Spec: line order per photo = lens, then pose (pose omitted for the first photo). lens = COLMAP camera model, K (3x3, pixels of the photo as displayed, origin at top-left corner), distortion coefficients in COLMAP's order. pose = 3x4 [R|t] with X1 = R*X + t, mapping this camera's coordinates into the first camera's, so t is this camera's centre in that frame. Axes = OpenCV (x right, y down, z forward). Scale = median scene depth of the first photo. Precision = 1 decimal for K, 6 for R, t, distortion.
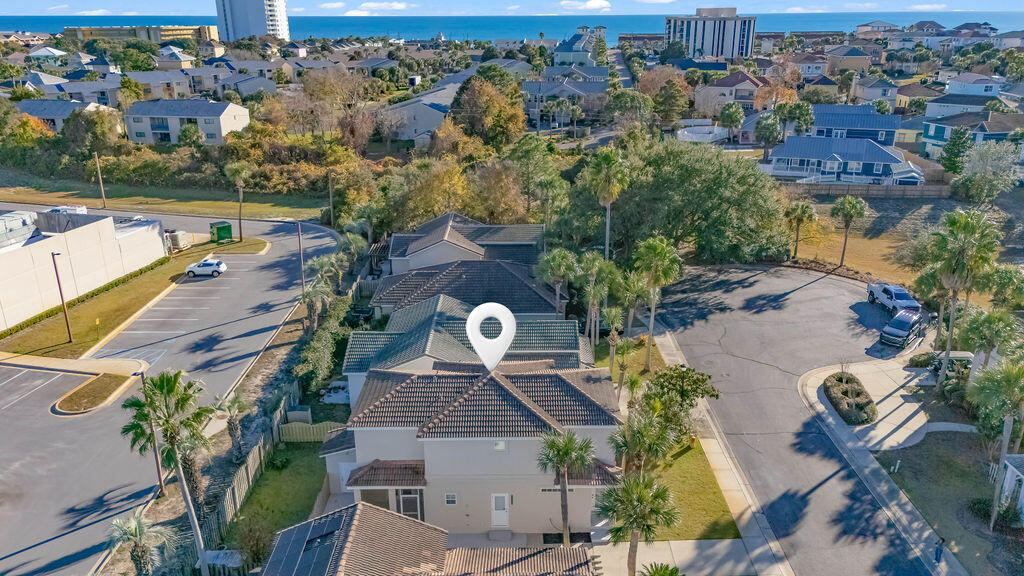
lens RADIAL K [[757.0, 0, 512.0], [0, 757.0, 288.0], [0, 0, 1]] dist [0.106949, -0.000389]
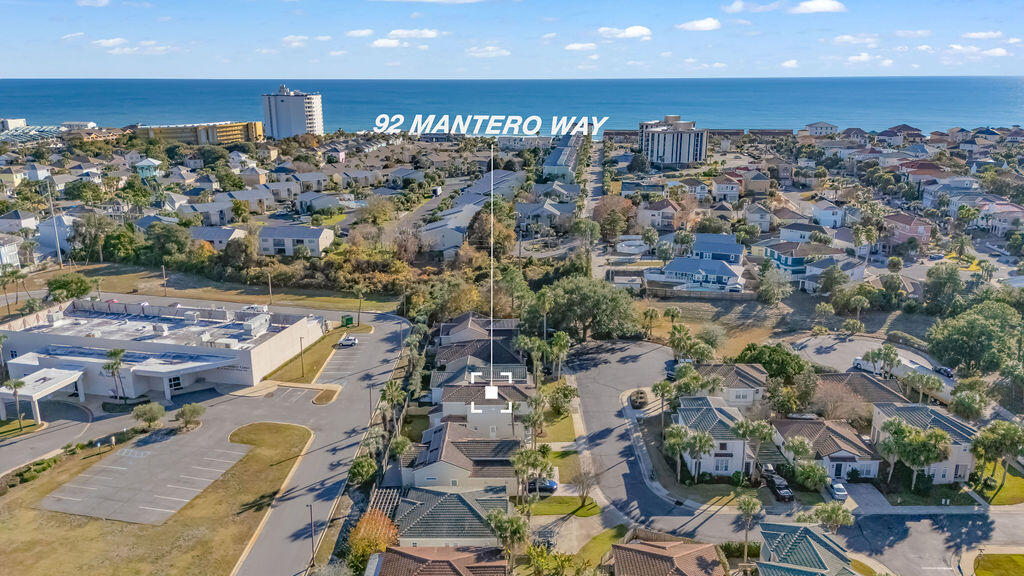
lens RADIAL K [[757.0, 0, 512.0], [0, 757.0, 288.0], [0, 0, 1]] dist [0.106949, -0.000389]
pose [[0.999985, 0.002265, -0.004987, 0.029596], [-0.002629, 0.997243, -0.074162, -0.016409], [0.004806, 0.074174, 0.997234, -0.841580]]
